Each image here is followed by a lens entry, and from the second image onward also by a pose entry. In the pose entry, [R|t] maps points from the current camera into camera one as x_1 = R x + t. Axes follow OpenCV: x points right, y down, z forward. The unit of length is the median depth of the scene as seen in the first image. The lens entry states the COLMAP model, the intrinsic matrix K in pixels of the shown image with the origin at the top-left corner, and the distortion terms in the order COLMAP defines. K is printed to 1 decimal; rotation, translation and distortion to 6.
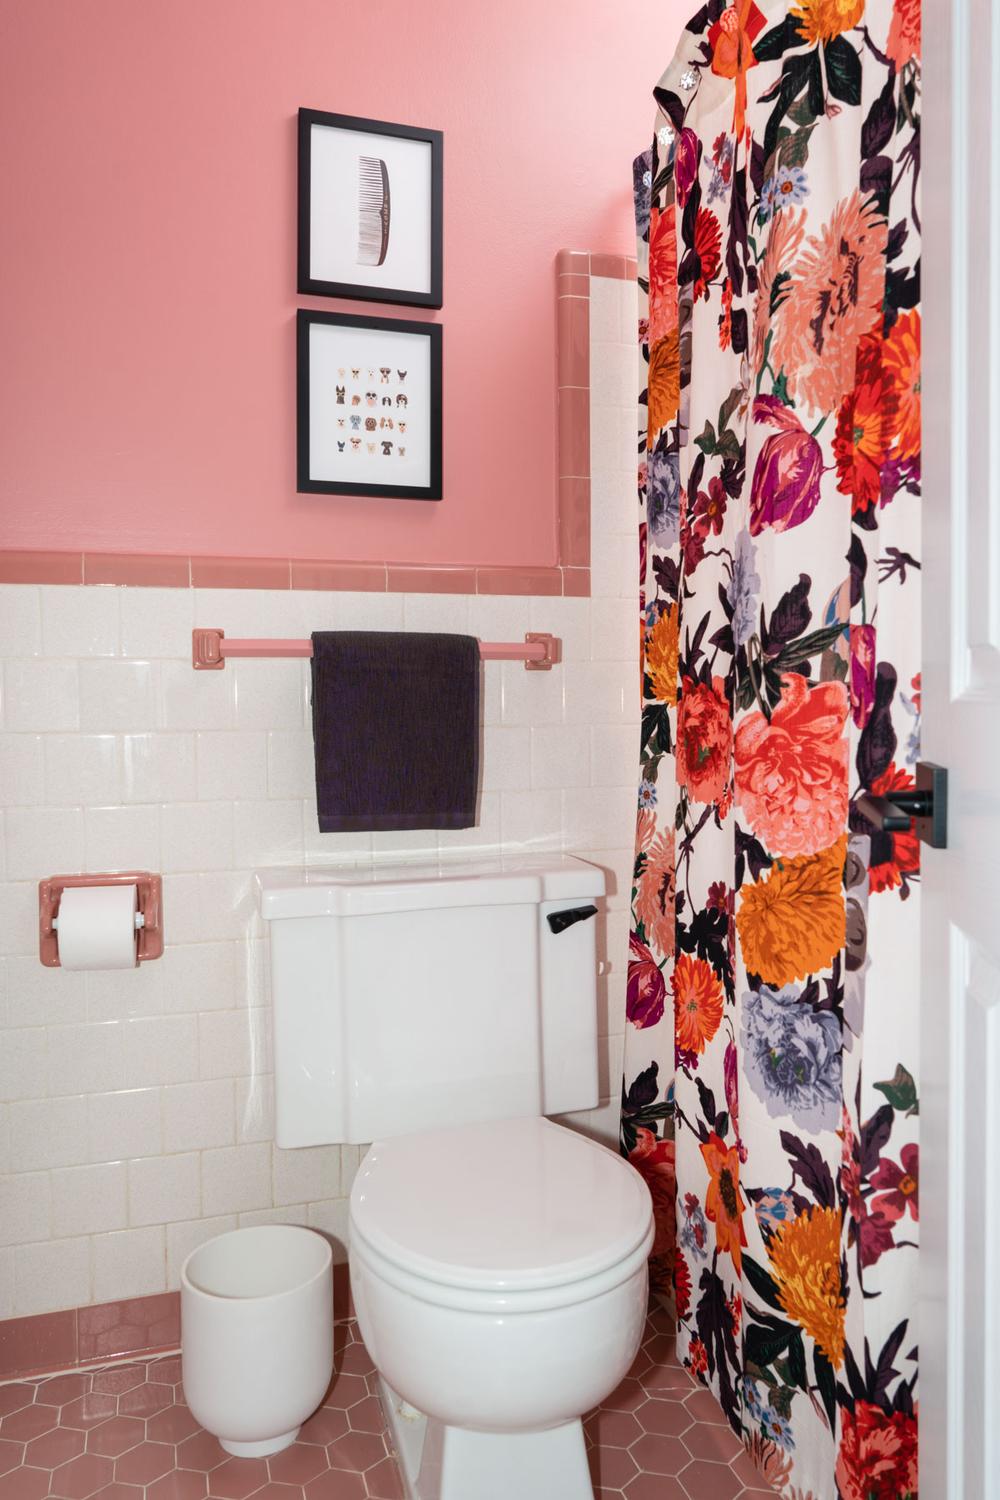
lens RADIAL K [[1104.4, 0, 500.0], [0, 1104.4, 750.0], [0, 0, 1]] dist [-0.012236, -0.001455]
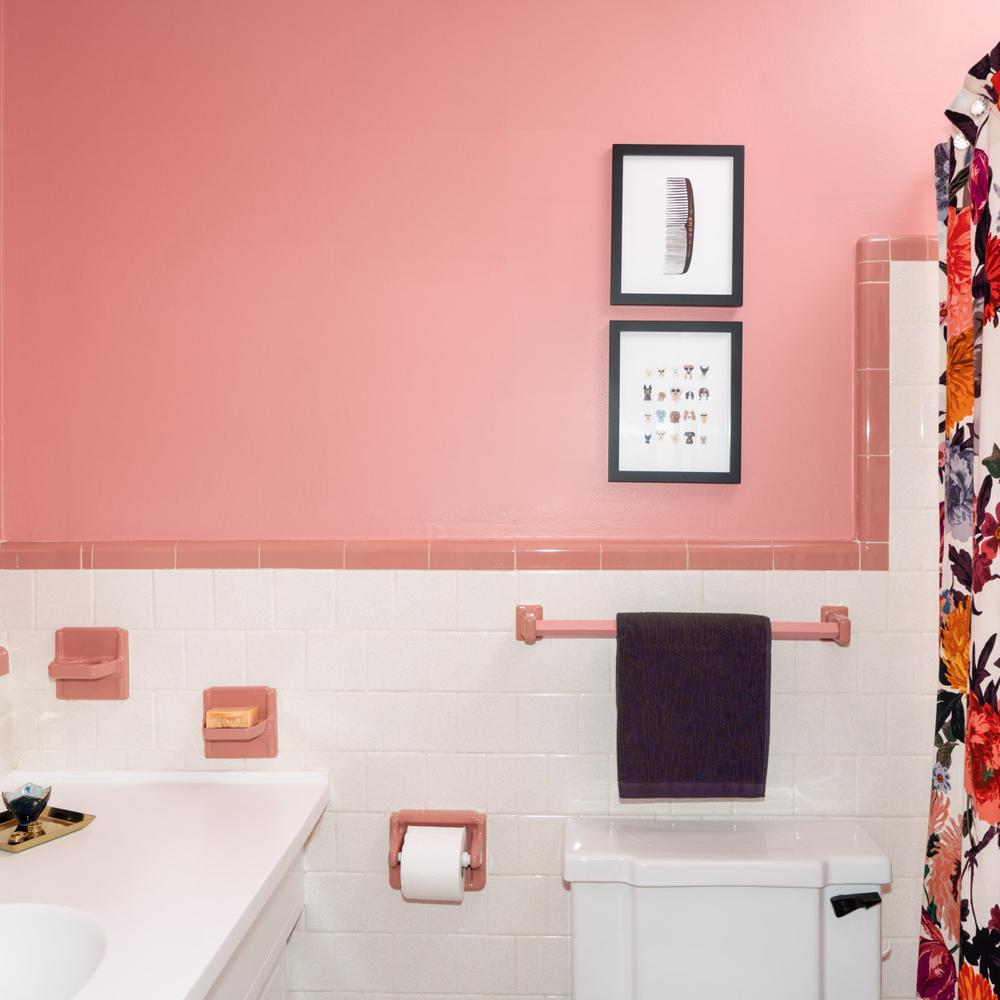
lens RADIAL K [[1038.6, 0, 500.0], [0, 1038.6, 500.0], [0, 0, 1]] dist [-0.030011, 0.008687]
pose [[0.942043, 0.009225, -0.335364, 0.068004], [-0.015650, 0.999742, -0.016459, -0.196111], [0.335126, 0.020753, 0.941945, -0.035218]]
